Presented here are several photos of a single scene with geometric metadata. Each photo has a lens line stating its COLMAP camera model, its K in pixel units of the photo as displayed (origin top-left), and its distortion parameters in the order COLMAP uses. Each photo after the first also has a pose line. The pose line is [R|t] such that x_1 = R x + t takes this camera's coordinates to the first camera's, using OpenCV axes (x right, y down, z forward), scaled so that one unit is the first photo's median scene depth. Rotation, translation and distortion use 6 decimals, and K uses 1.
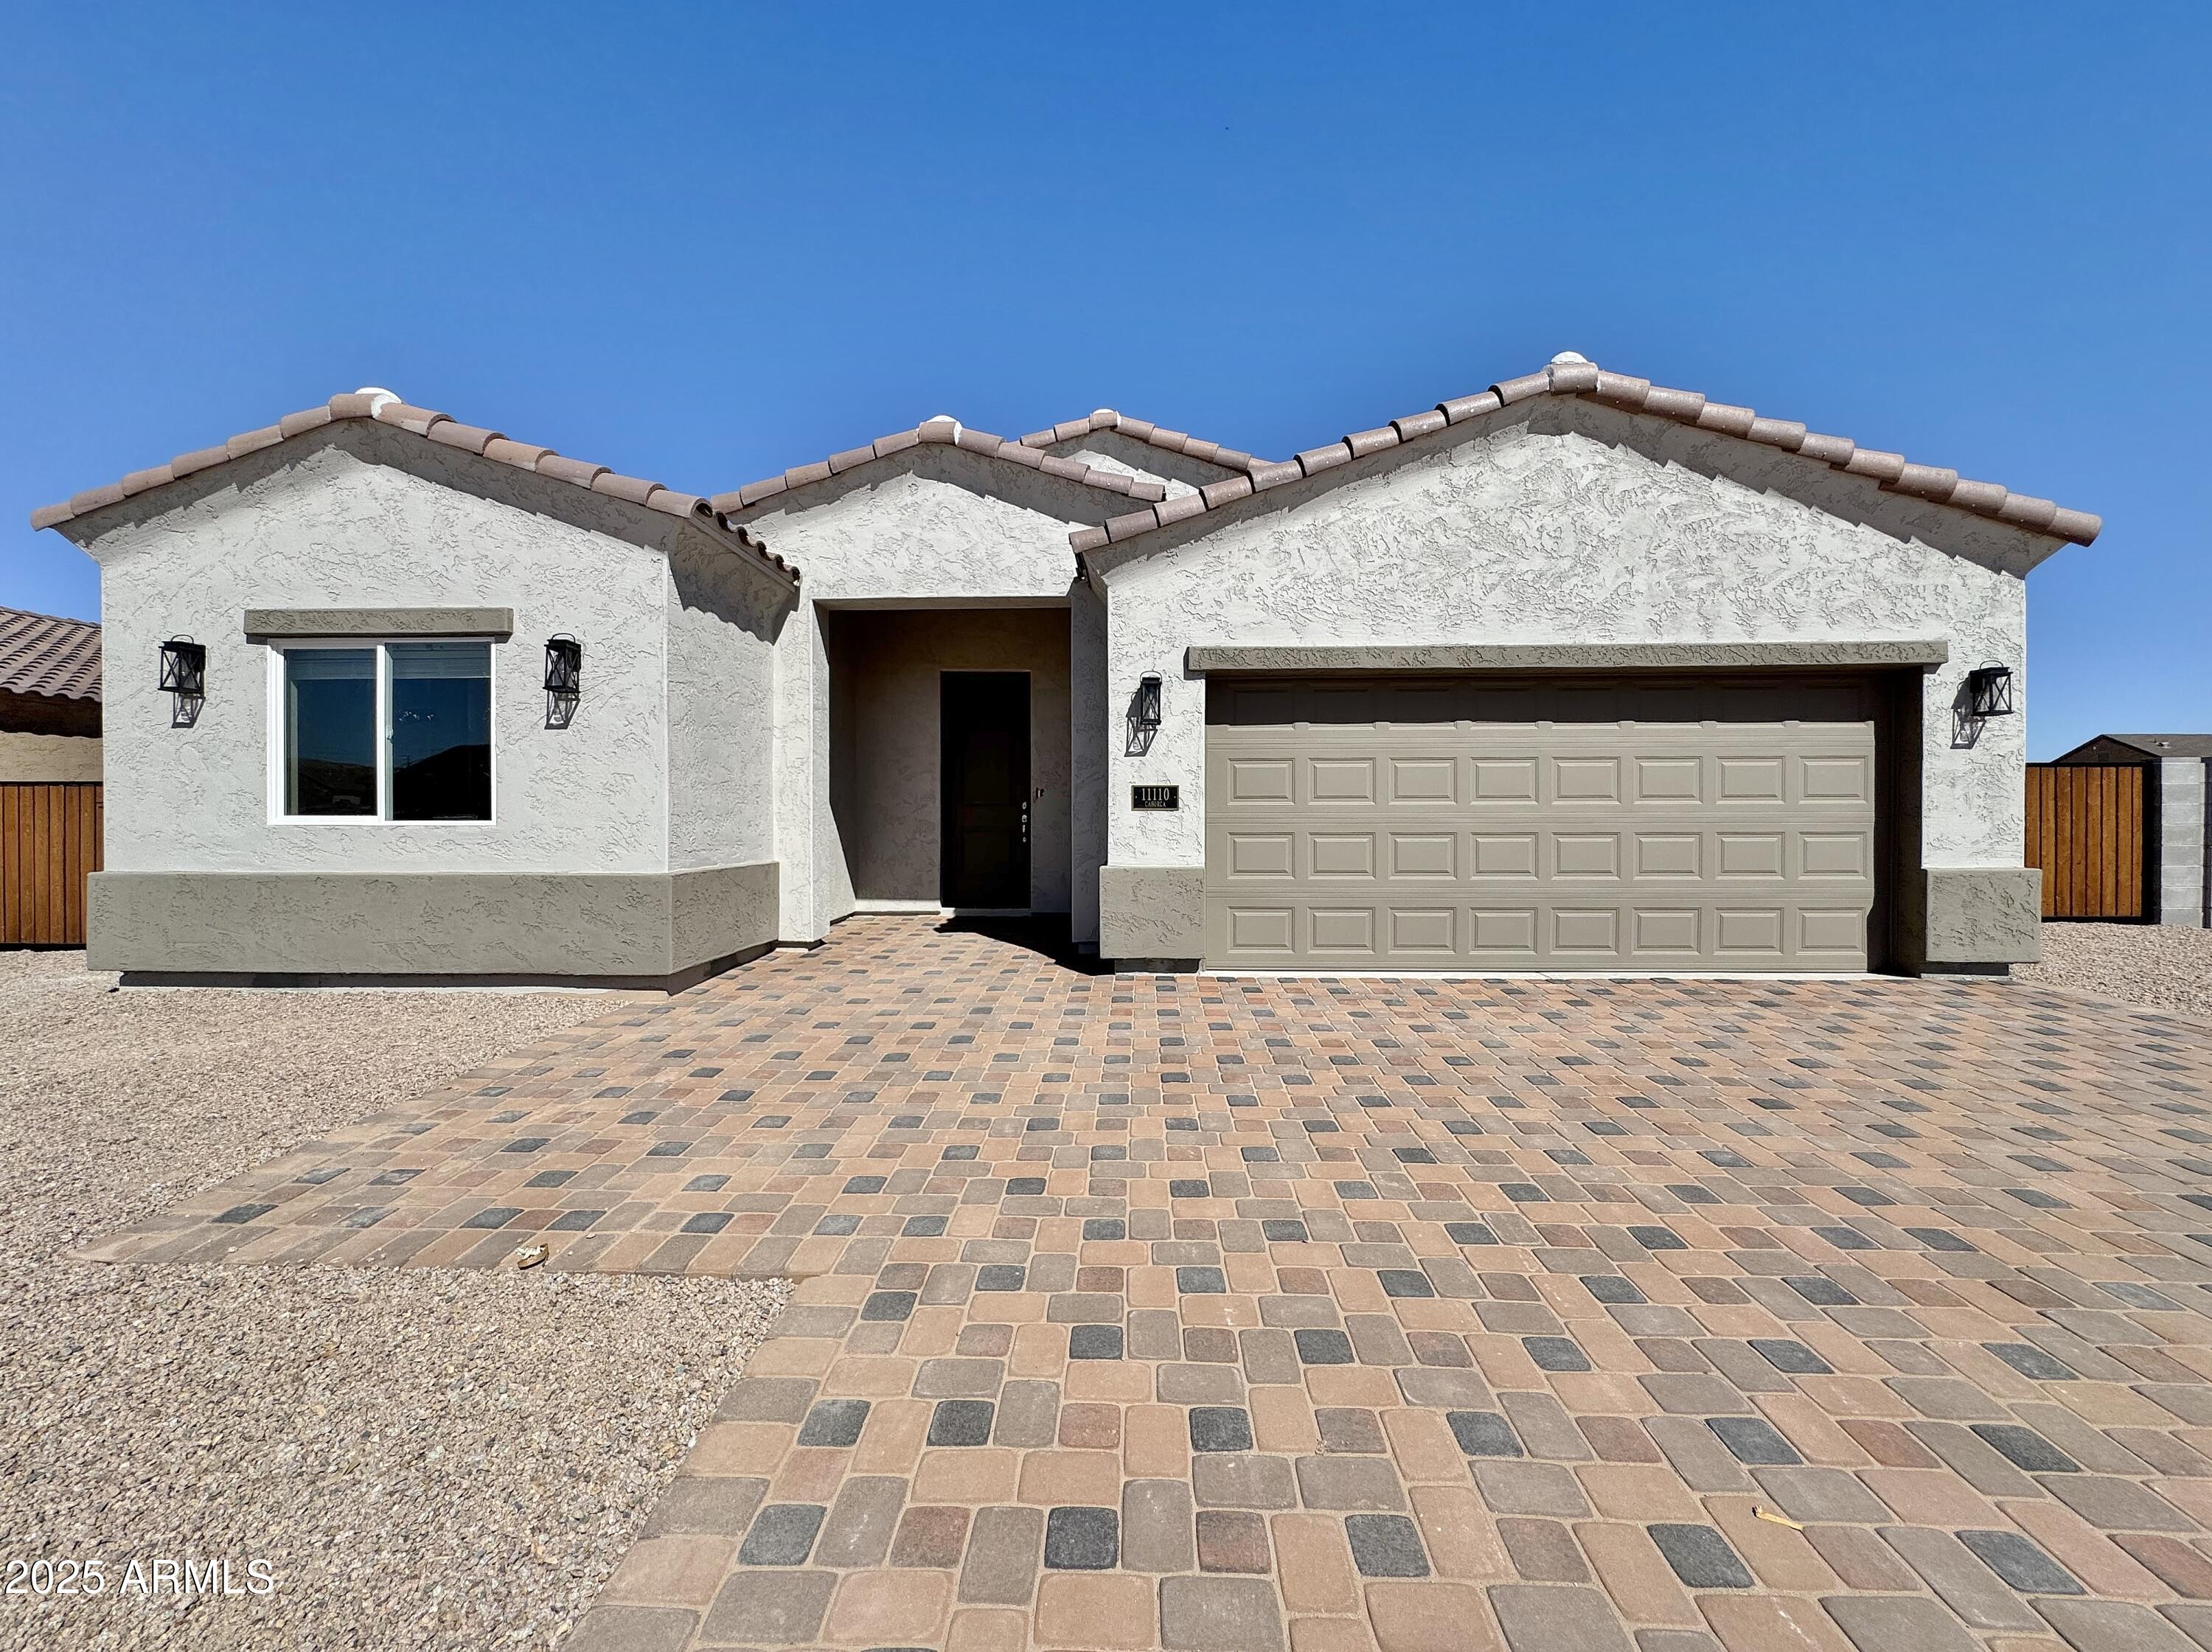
lens RADIAL K [[888.7, 0, 1106.0], [0, 888.7, 826.0], [0, 0, 1]] dist [-0.000491, 0.000108]
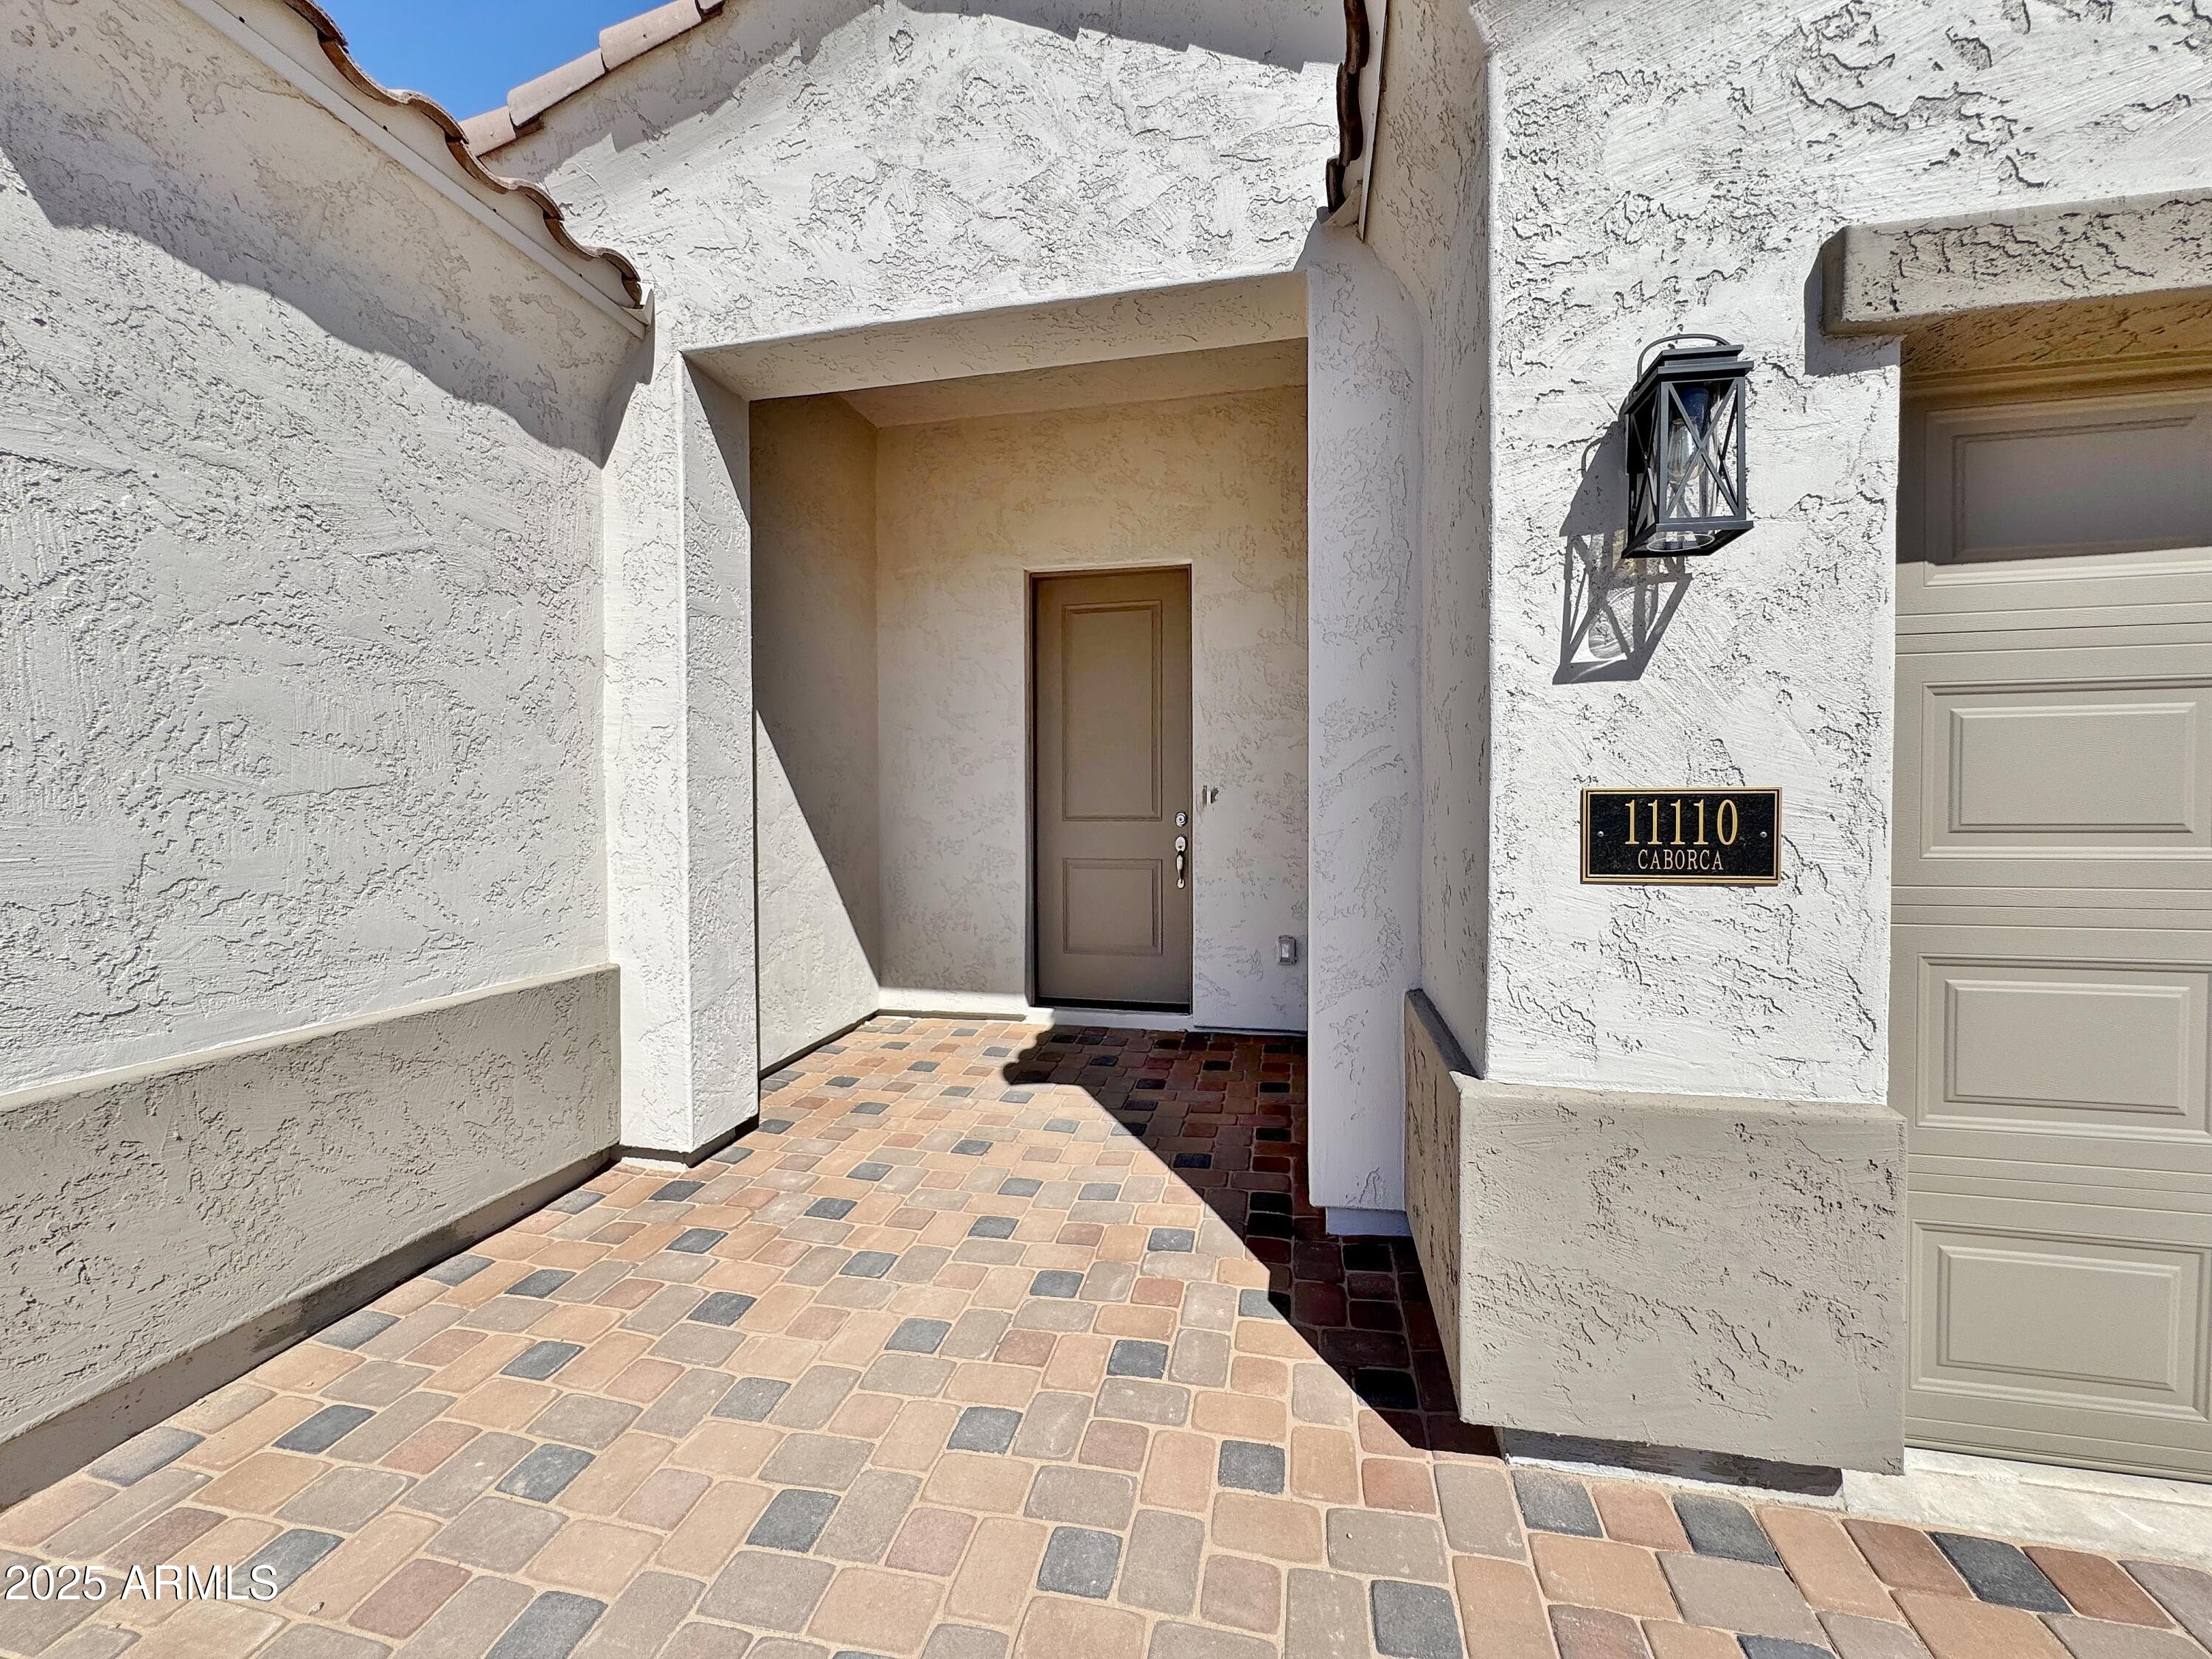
lens RADIAL K [[887.8, 0, 1106.0], [0, 887.8, 829.5], [0, 0, 1]] dist [-0.000658, -0.000048]
pose [[0.985427, 0.000841, -0.170097, -0.058710], [0.001605, 0.999897, 0.014242, -0.032831], [0.170092, -0.014307, 0.985324, 0.619854]]
